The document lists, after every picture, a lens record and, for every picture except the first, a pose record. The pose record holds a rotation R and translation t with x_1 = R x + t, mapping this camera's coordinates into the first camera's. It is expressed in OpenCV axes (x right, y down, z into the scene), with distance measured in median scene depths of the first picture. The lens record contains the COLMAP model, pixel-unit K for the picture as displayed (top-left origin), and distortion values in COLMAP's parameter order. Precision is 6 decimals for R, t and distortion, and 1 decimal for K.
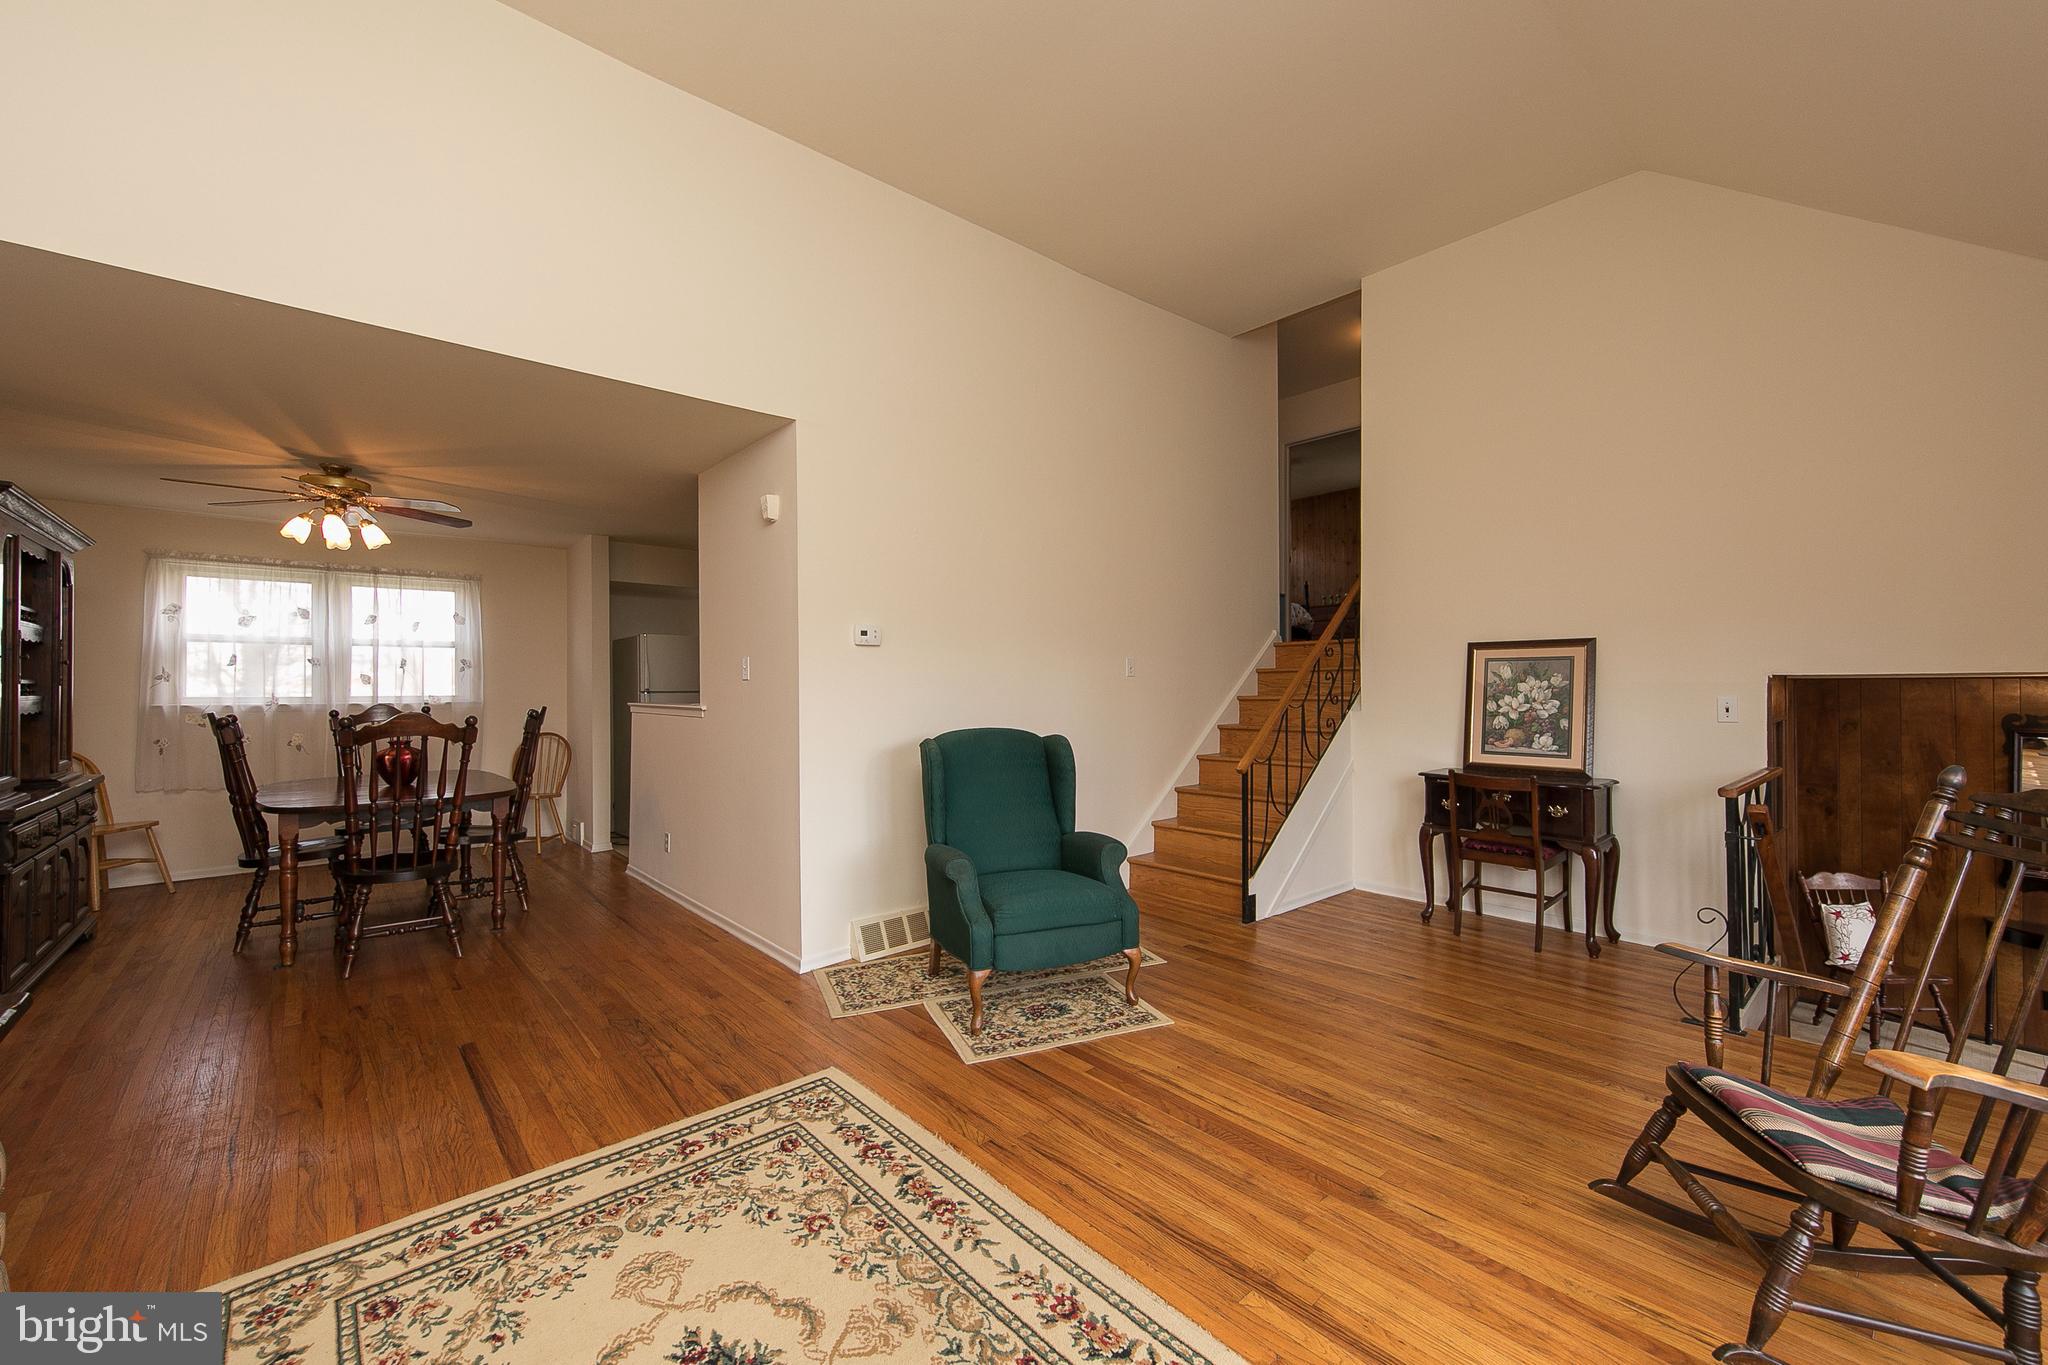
lens RADIAL K [[820.0, 0, 1049.7], [0, 820.0, 684.6], [0, 0, 1]] dist [0.004017, -0.000037]
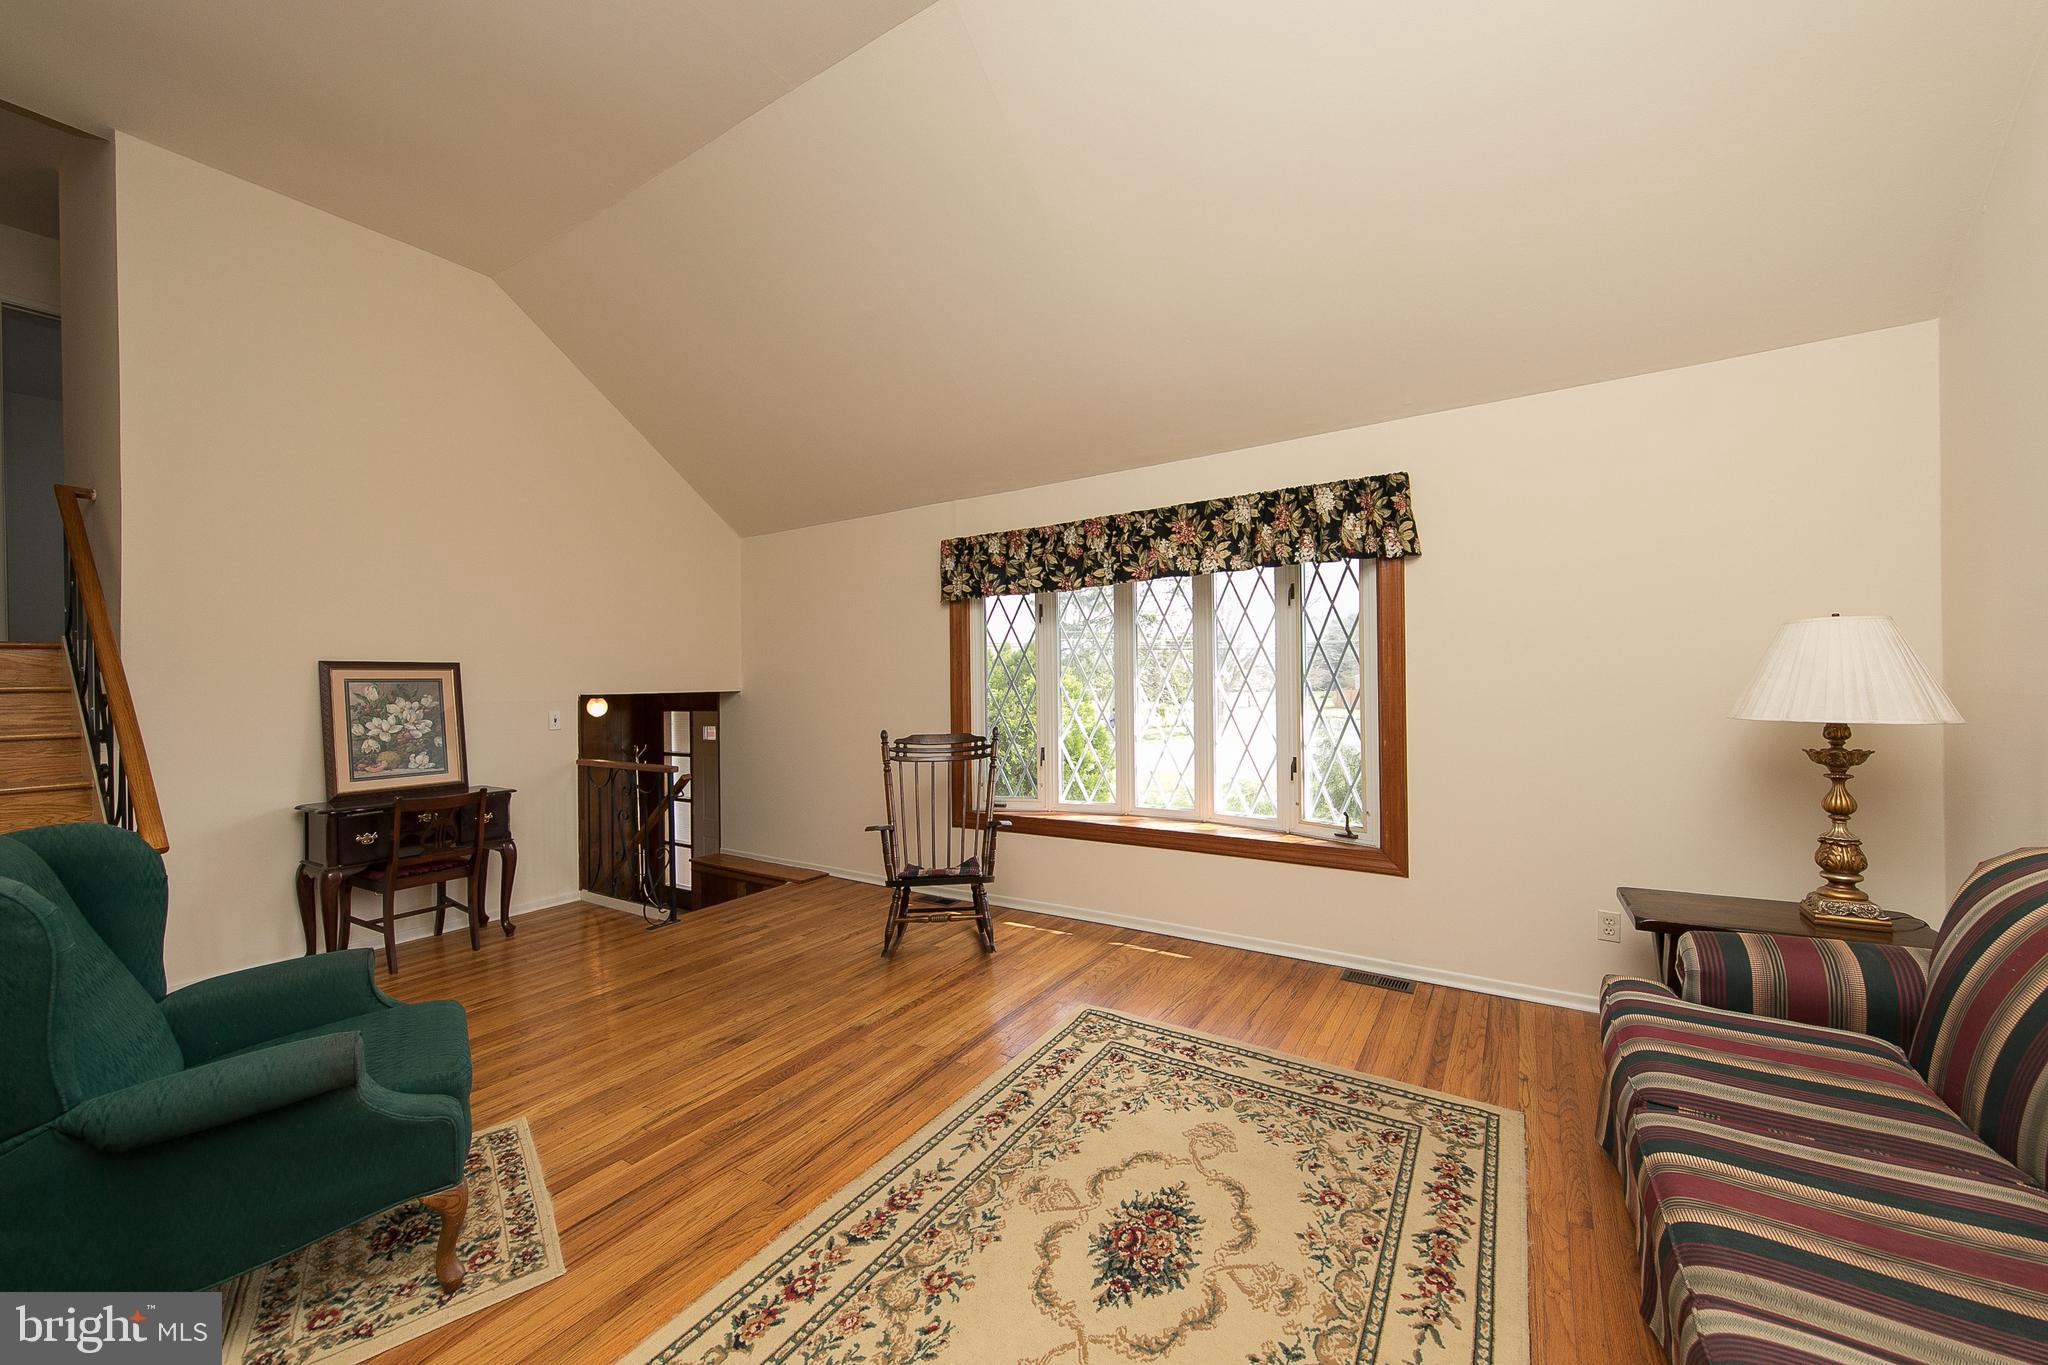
lens RADIAL K [[770.8, 0, 1024.0], [0, 770.8, 682.5], [0, 0, 1]] dist [-0.000537, -0.000206]
pose [[-0.268136, 0.011575, 0.963312, -0.967632], [0.018319, 0.999808, -0.006915, -0.014930], [-0.963207, 0.015793, -0.268296, 0.942179]]
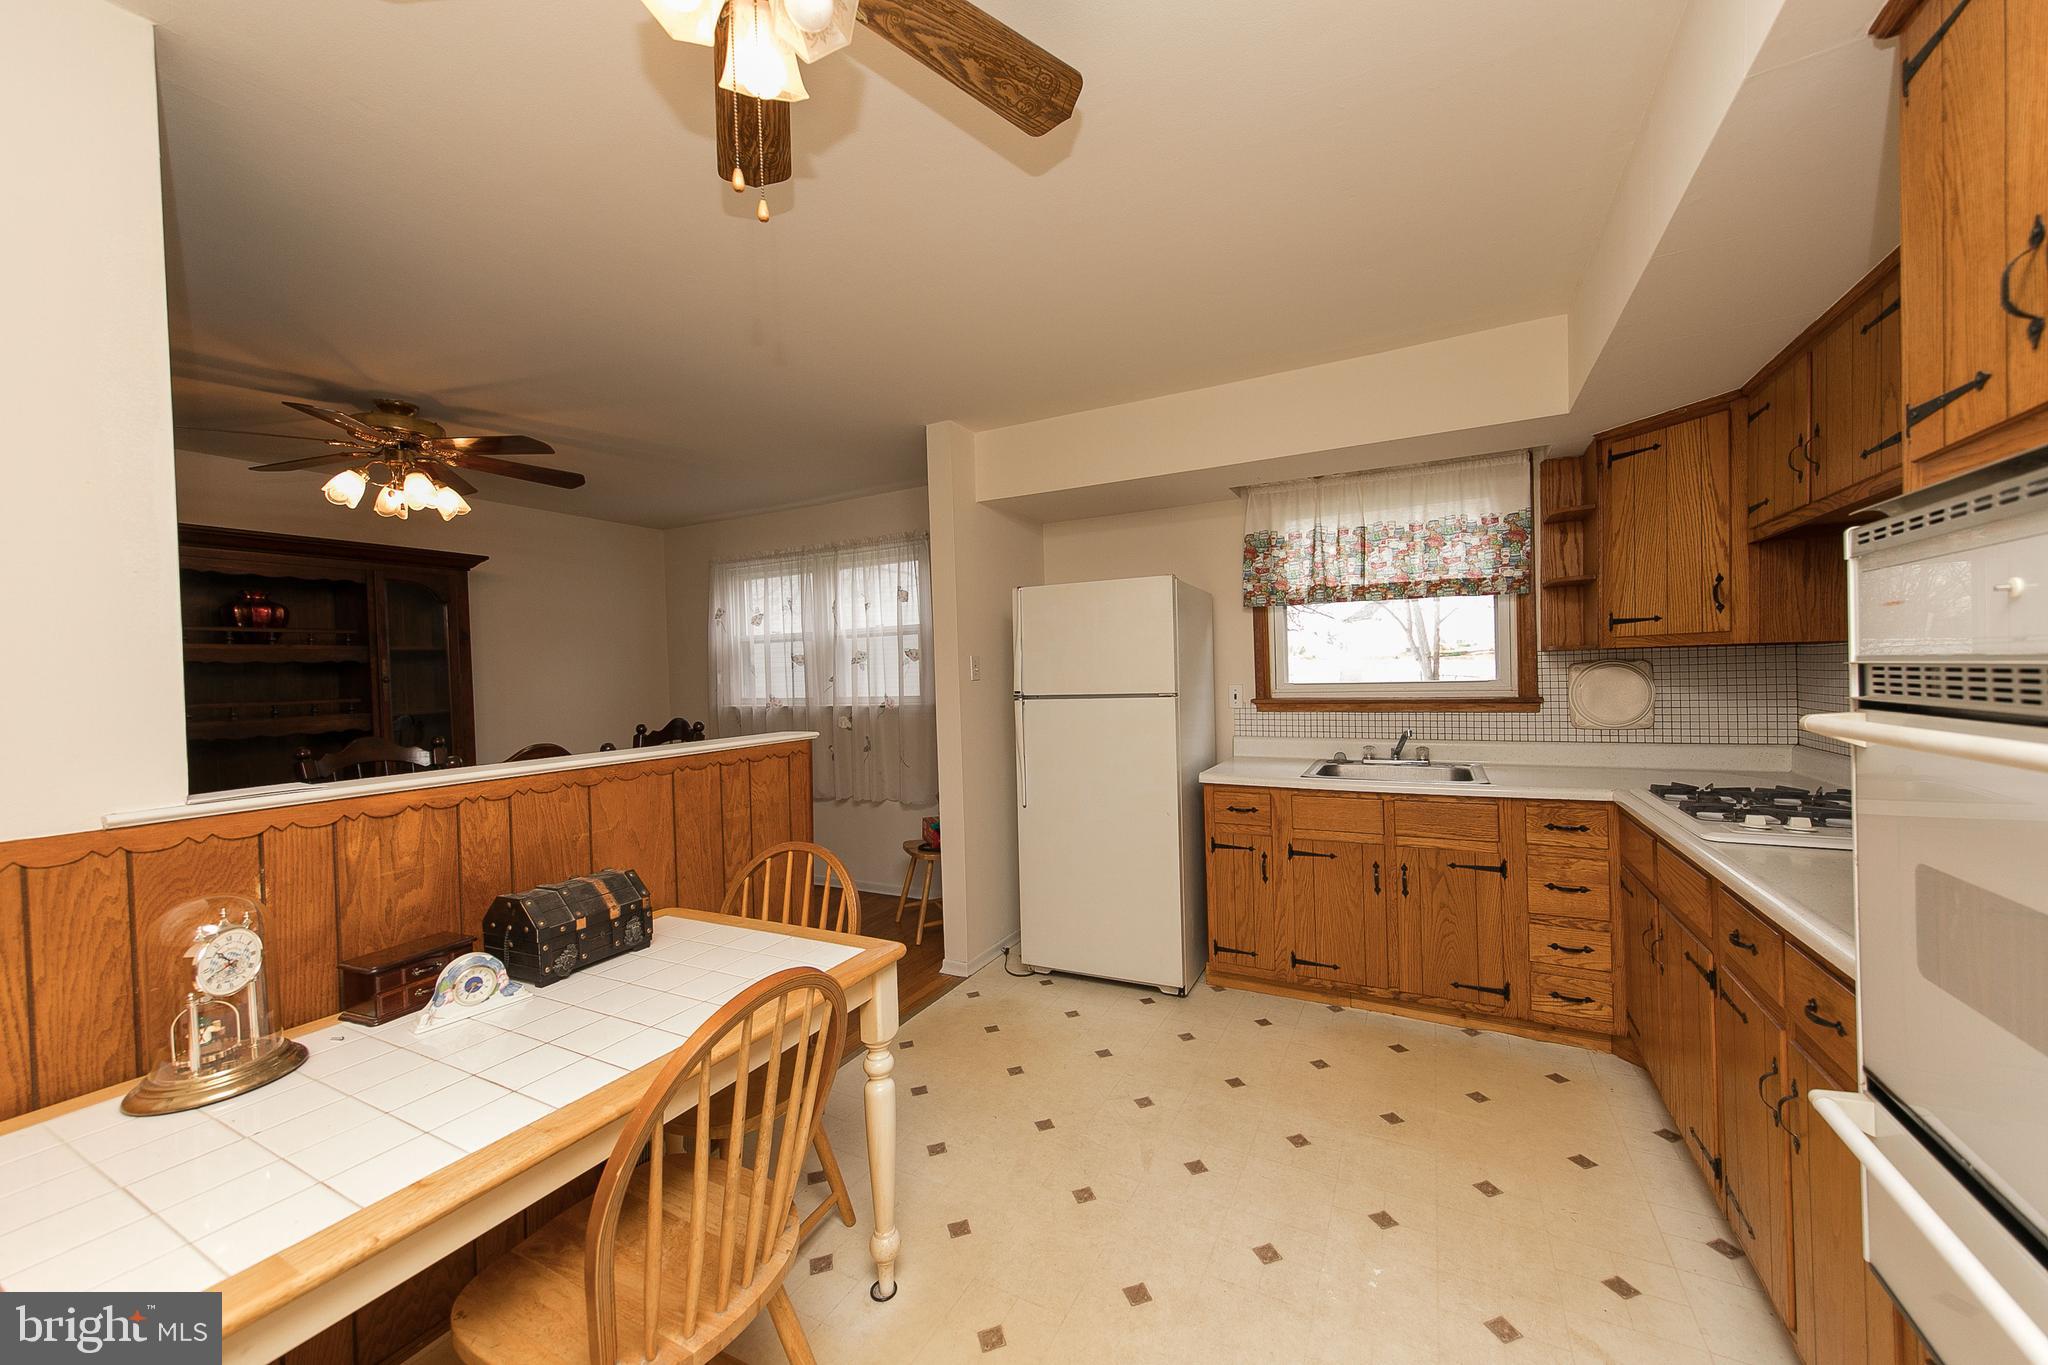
lens RADIAL K [[762.1, 0, 1035.1], [0, 762.1, 677.6], [0, 0, 1]] dist [0.008677, -0.000069]
pose [[0.353362, 0.001839, -0.935485, -0.104024], [0.033759, 0.999322, 0.014716, -0.029166], [0.934877, -0.036781, 0.353061, 2.389751]]
